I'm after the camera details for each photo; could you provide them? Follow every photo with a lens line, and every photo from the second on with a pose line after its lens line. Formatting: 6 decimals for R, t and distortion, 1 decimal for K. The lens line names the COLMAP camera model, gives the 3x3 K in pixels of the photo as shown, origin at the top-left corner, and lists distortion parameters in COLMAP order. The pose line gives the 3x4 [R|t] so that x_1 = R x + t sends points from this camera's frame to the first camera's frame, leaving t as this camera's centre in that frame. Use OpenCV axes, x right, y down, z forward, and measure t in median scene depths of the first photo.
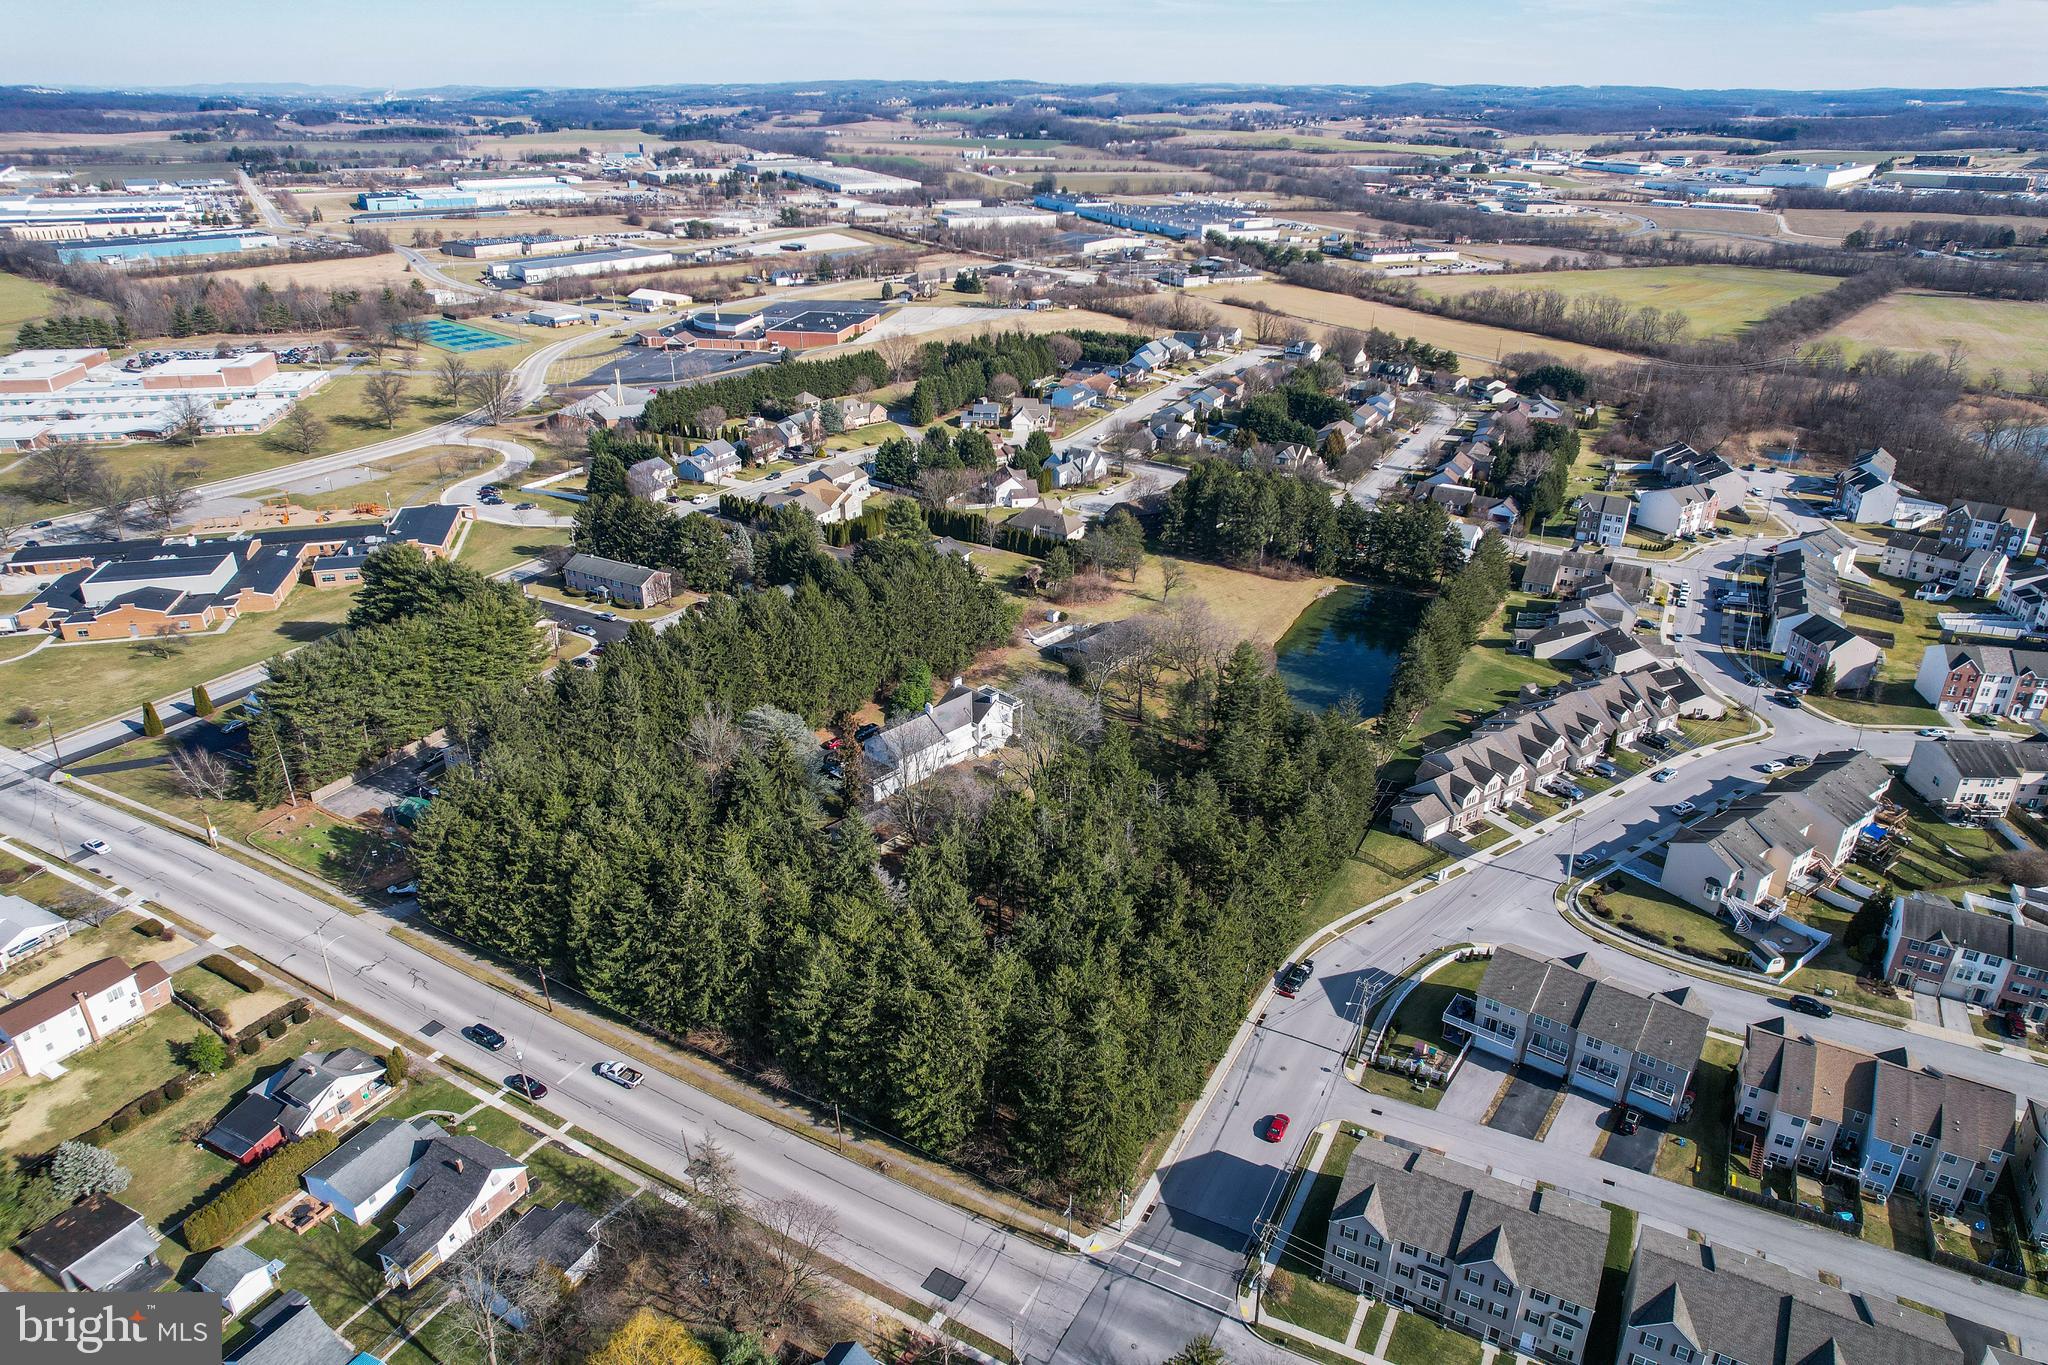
lens RADIAL K [[1293.9, 0, 1024.0], [0, 1293.9, 682.5], [0, 0, 1]] dist [-0.078433, 0.074144]
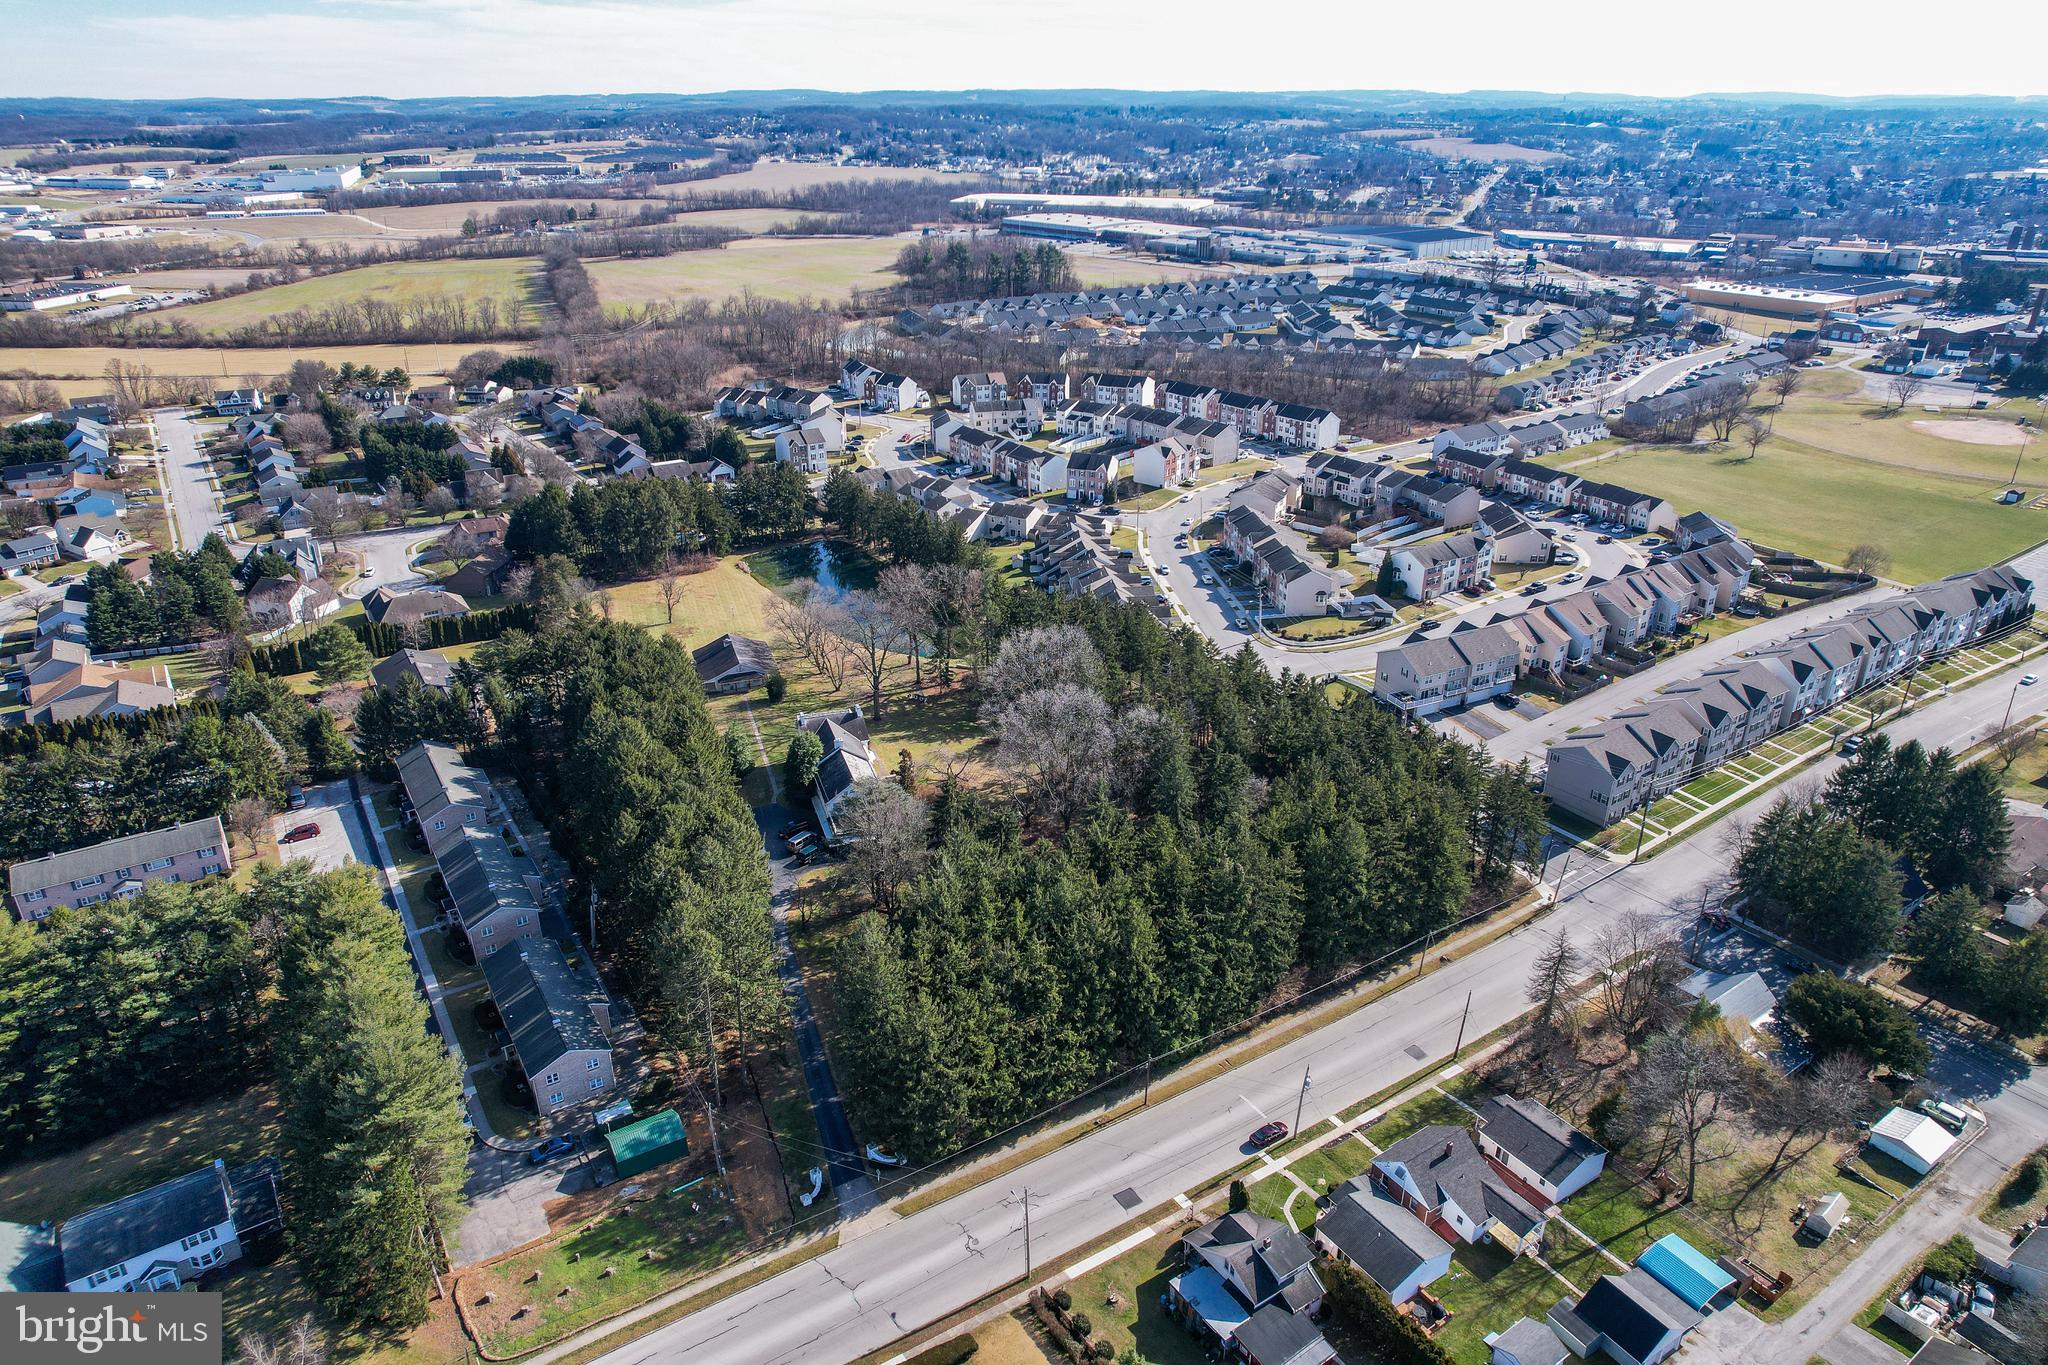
lens RADIAL K [[1293.9, 0, 1024.0], [0, 1293.9, 682.5], [0, 0, 1]] dist [-0.078433, 0.074144]
pose [[0.474105, -0.374157, 0.797014, -0.505801], [0.378992, 0.903786, 0.198837, -0.106283], [-0.794726, 0.207792, 0.570292, 0.253126]]
